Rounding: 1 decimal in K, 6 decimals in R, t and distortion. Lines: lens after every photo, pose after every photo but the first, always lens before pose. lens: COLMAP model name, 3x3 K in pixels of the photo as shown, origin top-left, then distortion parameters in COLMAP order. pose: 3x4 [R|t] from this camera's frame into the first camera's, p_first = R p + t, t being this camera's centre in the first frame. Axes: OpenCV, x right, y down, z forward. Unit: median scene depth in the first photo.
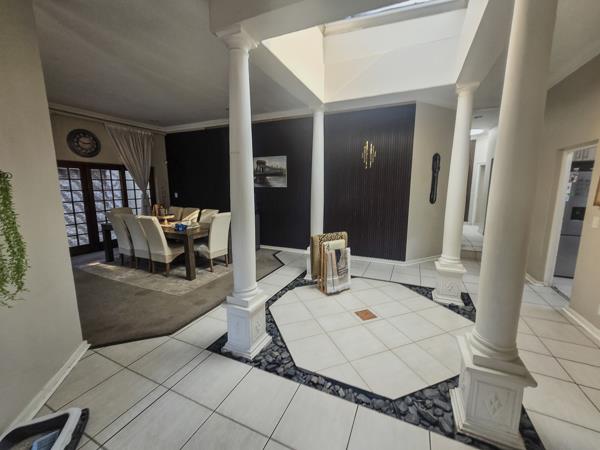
lens RADIAL K [[237.5, 0, 298.7], [0, 237.5, 226.7], [0, 0, 1]] dist [-0.001967, -0.000144]
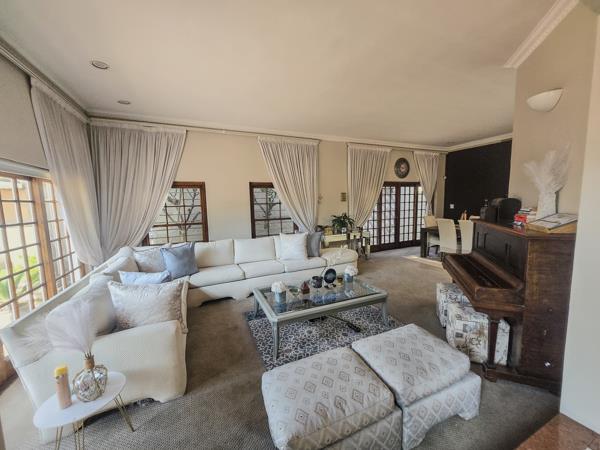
lens RADIAL K [[237.5, 0, 298.7], [0, 237.5, 226.7], [0, 0, 1]] dist [-0.001967, -0.000144]
pose [[0.770069, 0.019112, -0.637675, -0.466826], [-0.070460, 0.995984, -0.055238, 0.098611], [0.634058, 0.087468, 0.768323, -0.385926]]
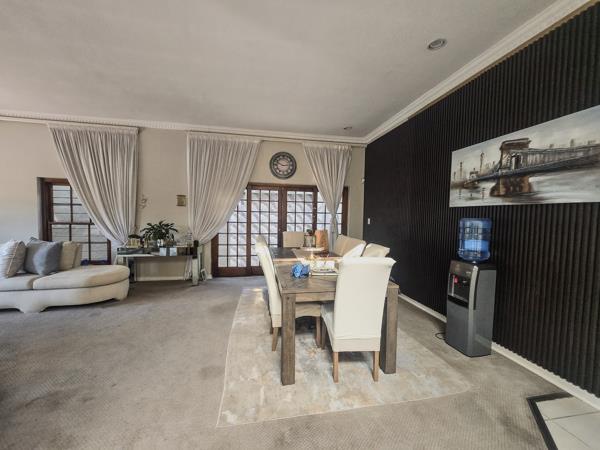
lens RADIAL K [[237.5, 0, 298.7], [0, 237.5, 226.7], [0, 0, 1]] dist [-0.001967, -0.000144]
pose [[0.584527, 0.049962, -0.809834, -0.038417], [-0.156457, 0.986311, -0.052079, -0.053160], [0.796146, 0.157146, 0.584343, 0.489515]]
